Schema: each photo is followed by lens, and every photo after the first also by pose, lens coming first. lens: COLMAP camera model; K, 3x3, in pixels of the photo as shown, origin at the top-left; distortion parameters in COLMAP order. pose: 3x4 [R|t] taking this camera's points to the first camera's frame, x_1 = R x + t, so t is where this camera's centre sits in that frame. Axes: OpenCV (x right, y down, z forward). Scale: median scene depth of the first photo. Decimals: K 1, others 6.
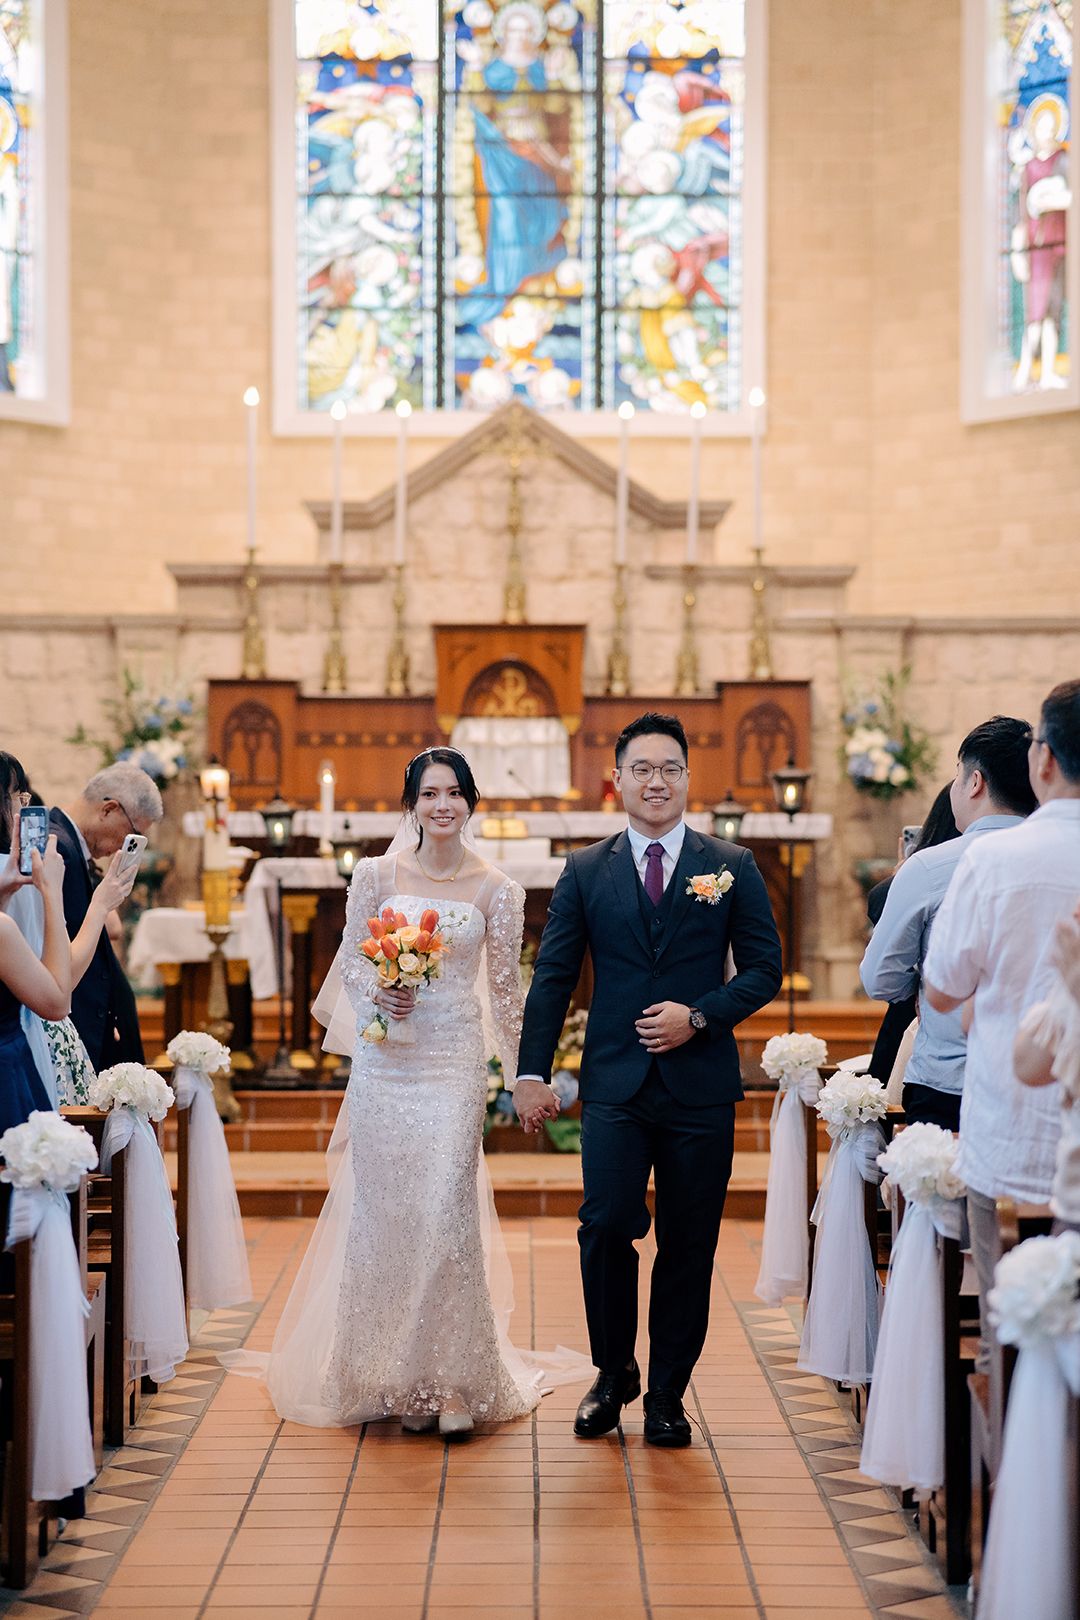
lens RADIAL K [[3948.2, 0, 542.2], [0, 3948.2, 810.0], [0, 0, 1]] dist [0.371917, 0.000000]
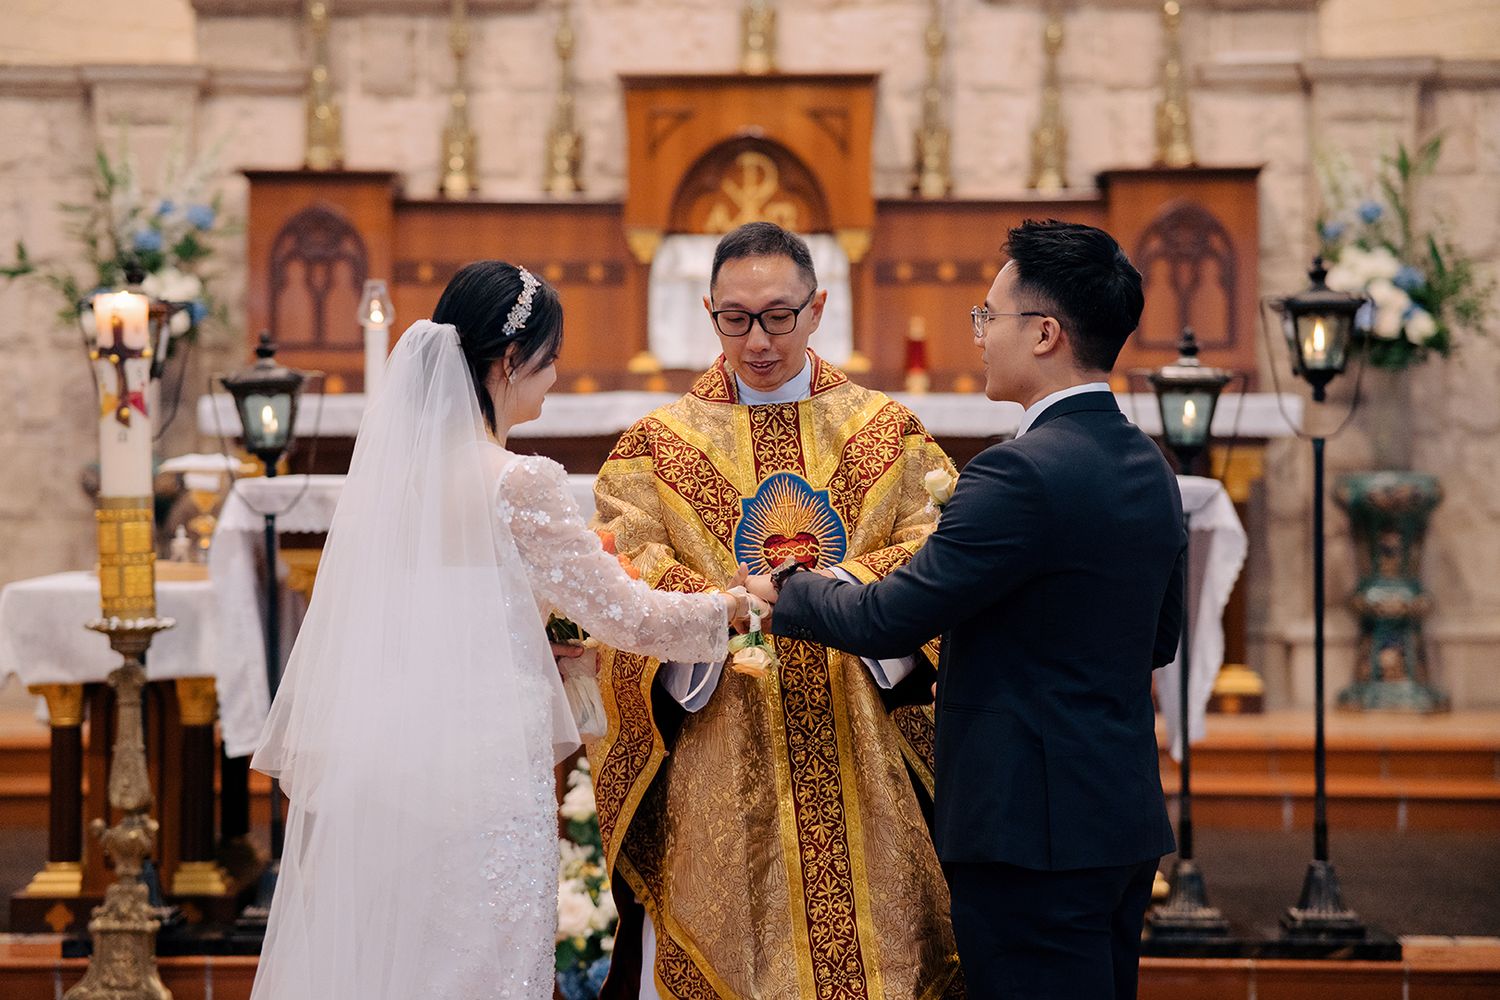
lens RADIAL K [[3655.7, 0, 744.3], [0, 3655.7, 499.0], [0, 0, 1]] dist [0.371917, 0.000000]
pose [[0.999840, -0.001819, -0.017770, 0.000621], [0.002195, 0.999773, 0.021195, 0.004623], [0.017728, -0.021230, 0.999617, 0.446072]]
